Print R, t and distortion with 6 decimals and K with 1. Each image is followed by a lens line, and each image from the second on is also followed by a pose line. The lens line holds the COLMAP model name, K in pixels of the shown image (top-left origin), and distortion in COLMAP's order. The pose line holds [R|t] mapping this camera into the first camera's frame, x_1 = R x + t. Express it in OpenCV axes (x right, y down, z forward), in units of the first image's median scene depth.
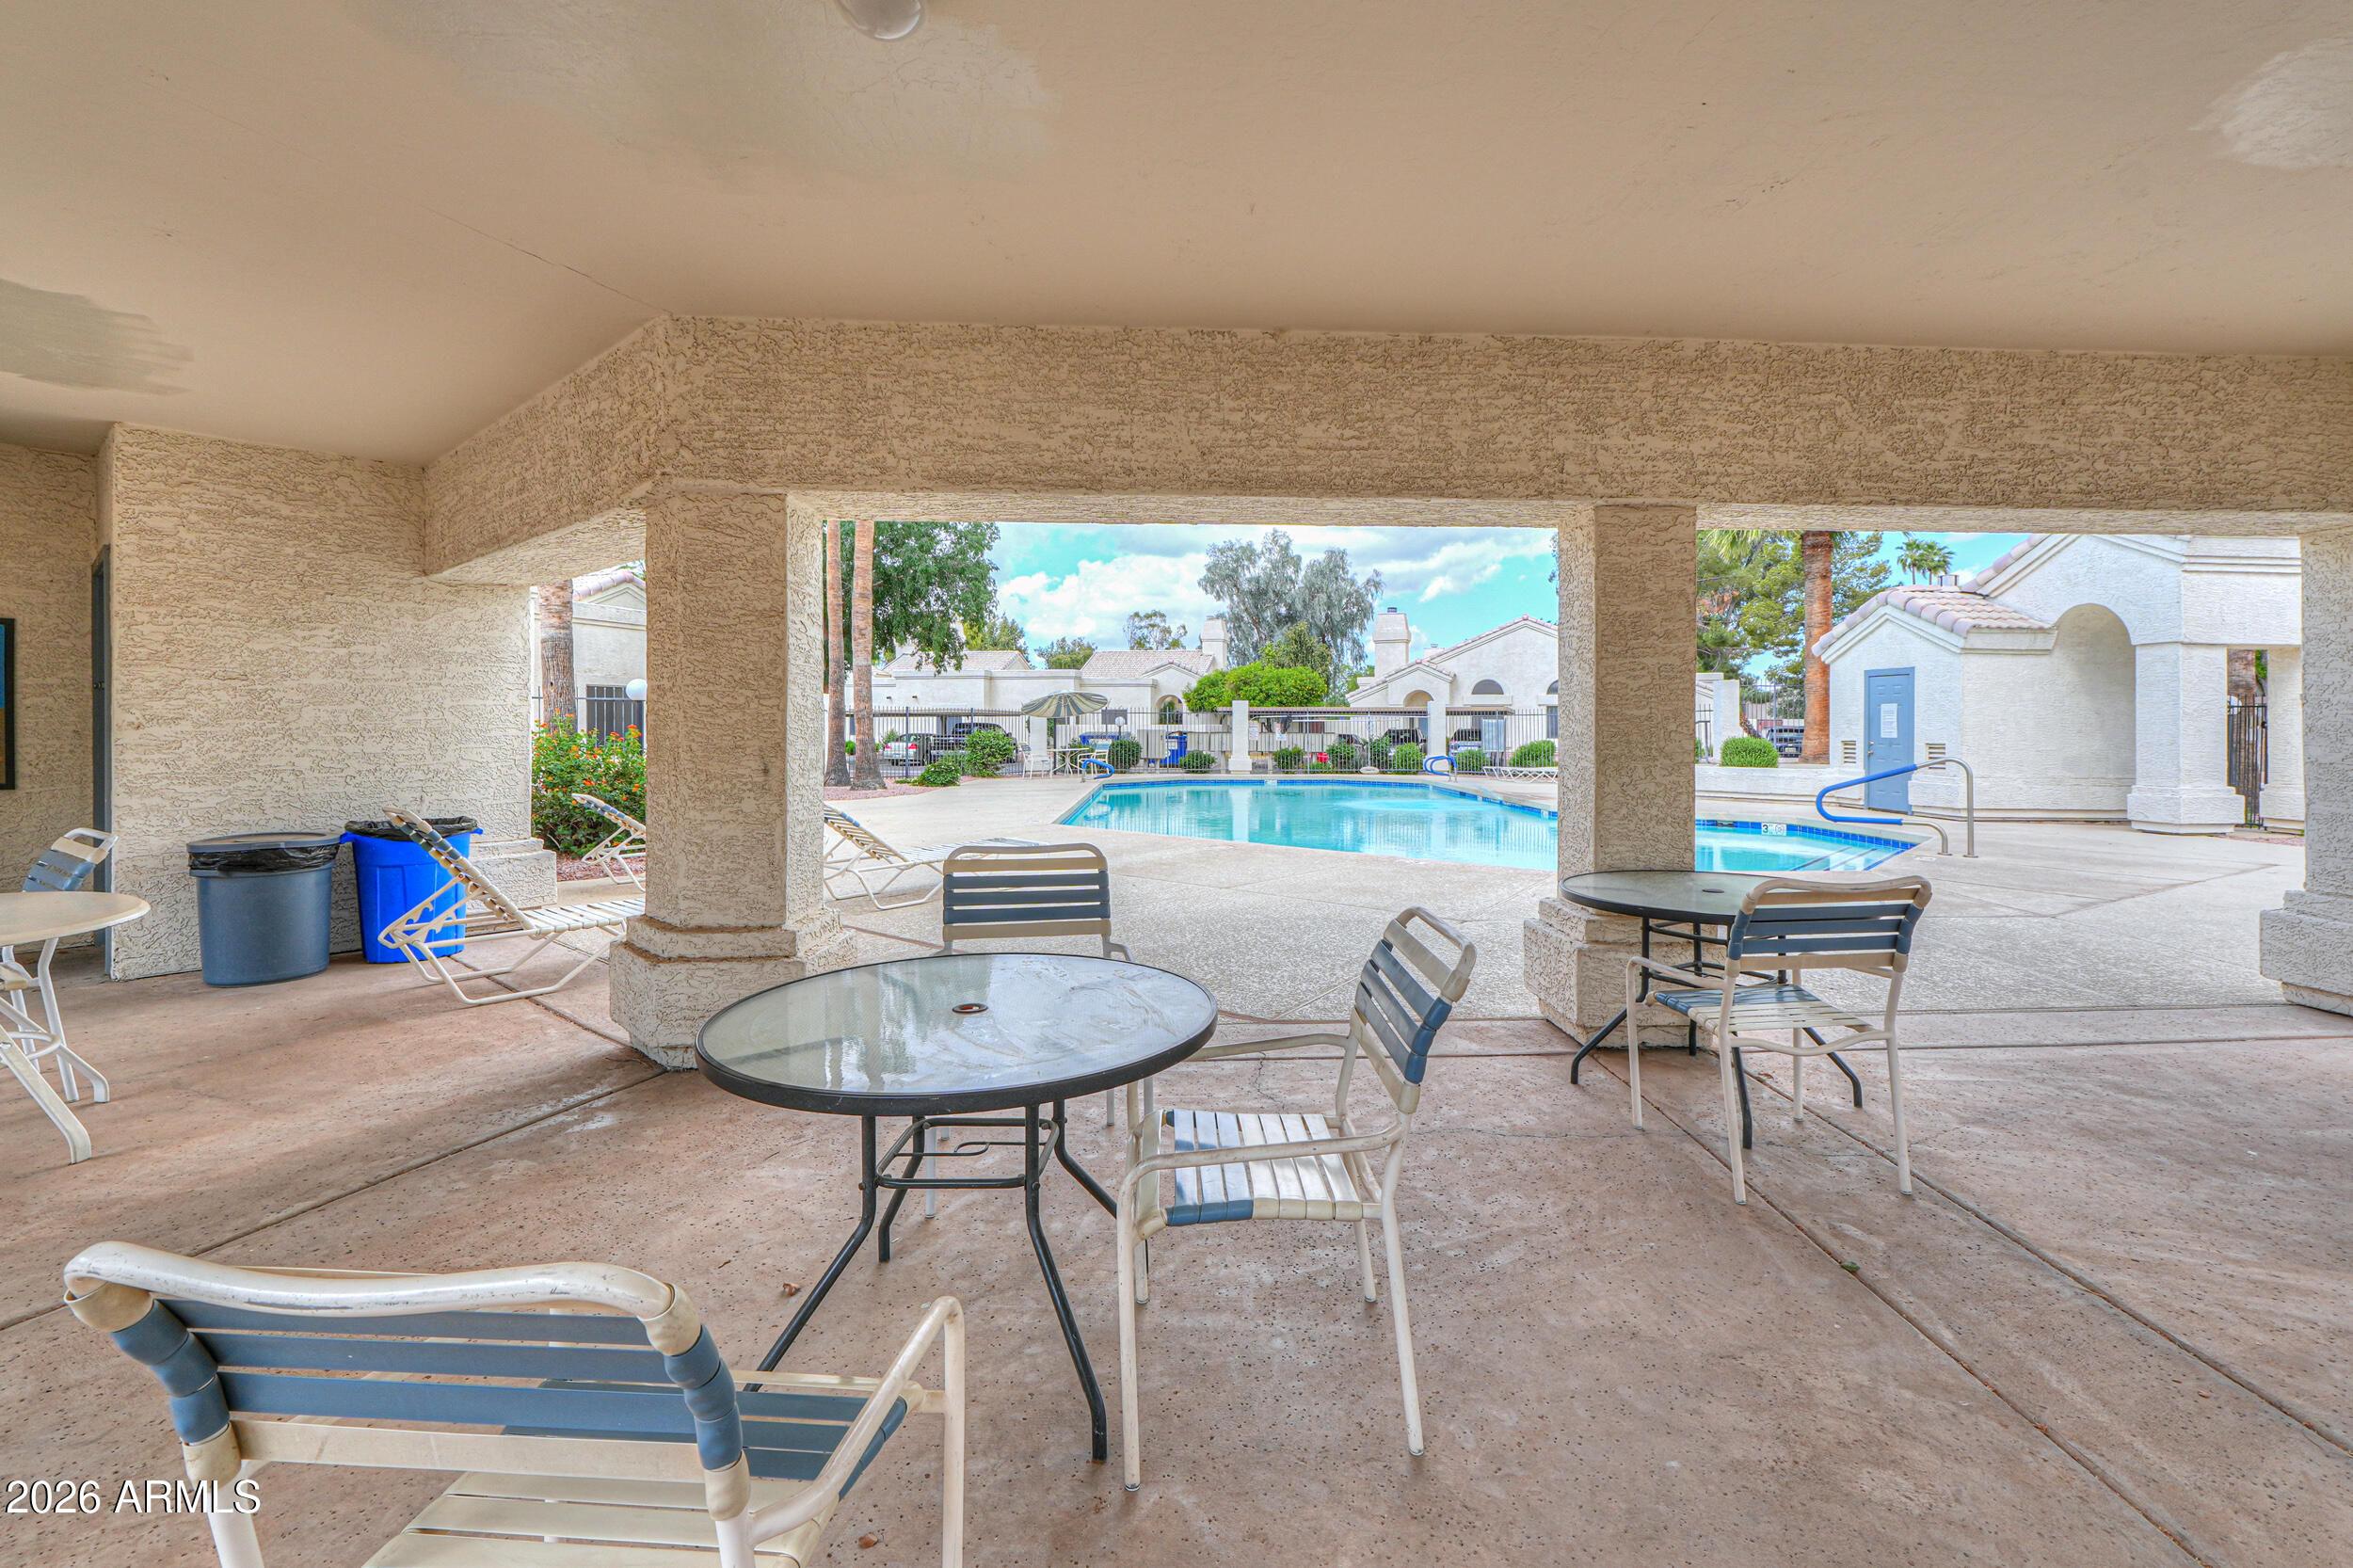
lens RADIAL K [[1018.9, 0, 1253.9], [0, 1018.9, 739.6], [0, 0, 1]] dist [-0.003128, 0.000000]
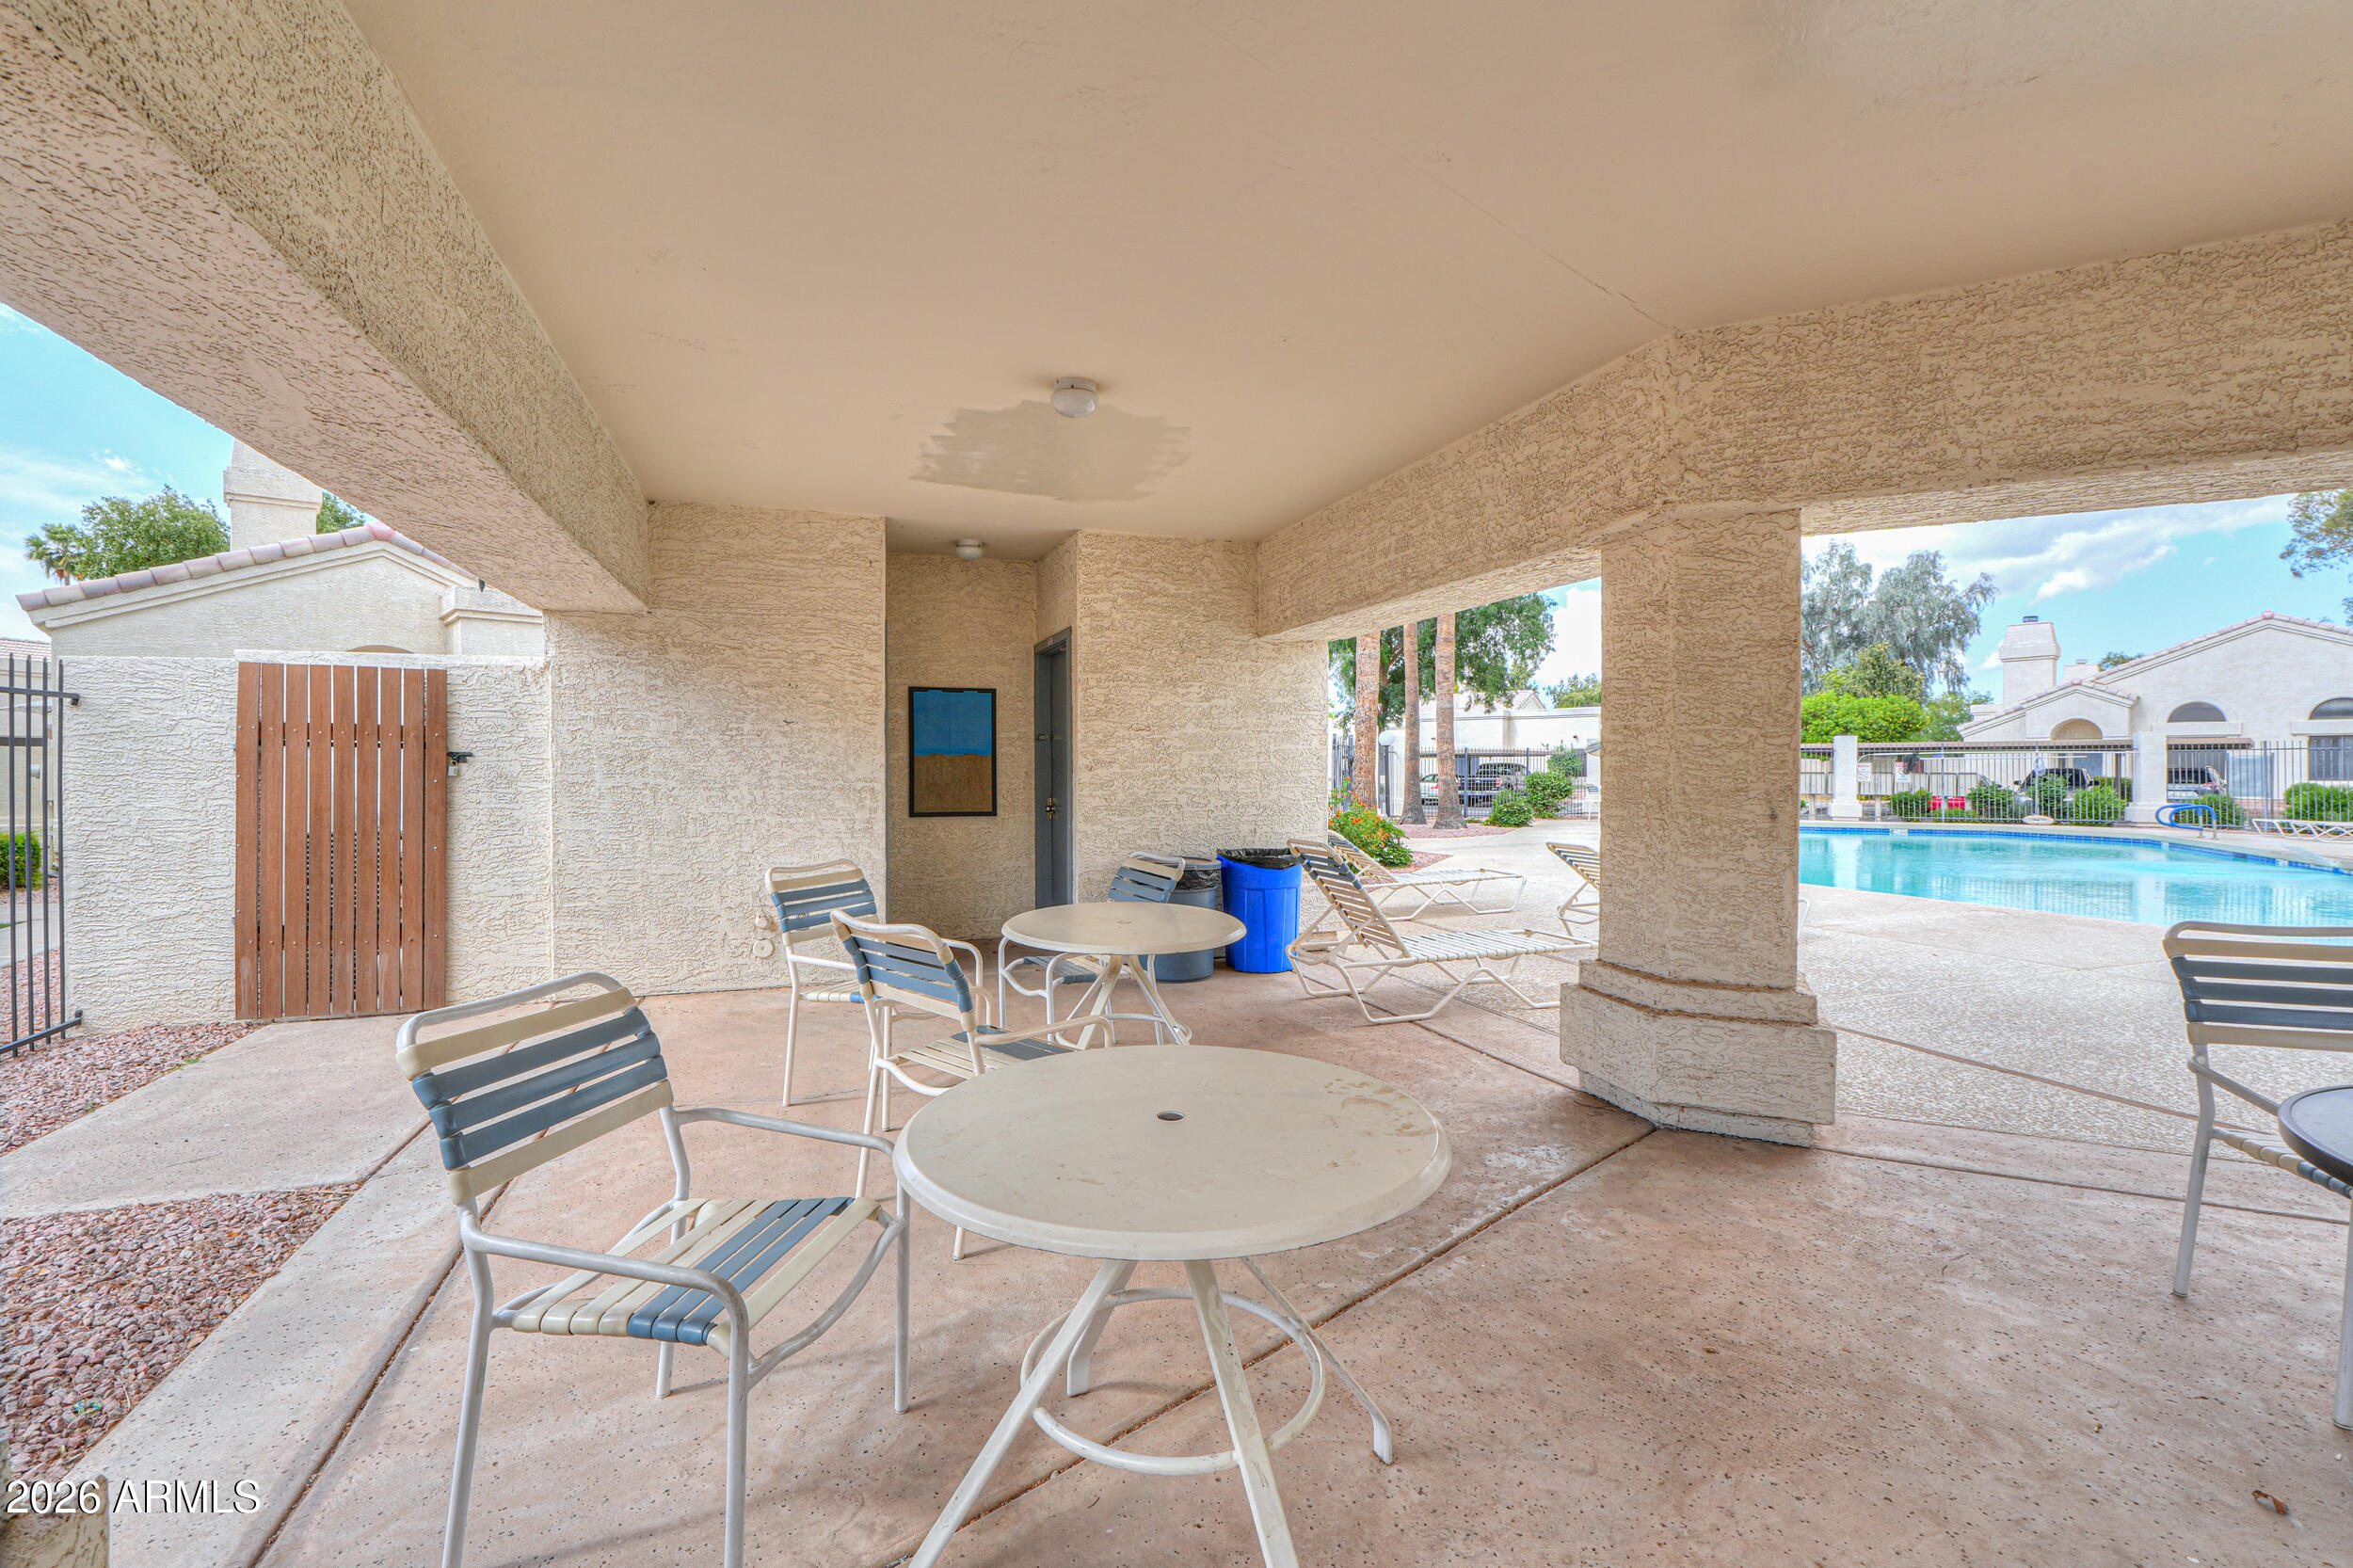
lens RADIAL K [[1018.9, 0, 1239.5], [0, 1018.9, 789.9], [0, 0, 1]] dist [-0.003128, 0.000000]
pose [[0.871363, 0.008195, -0.490570, -0.448676], [-0.003410, 0.999938, 0.010647, -0.001081], [0.490627, -0.007605, 0.871337, -0.026392]]
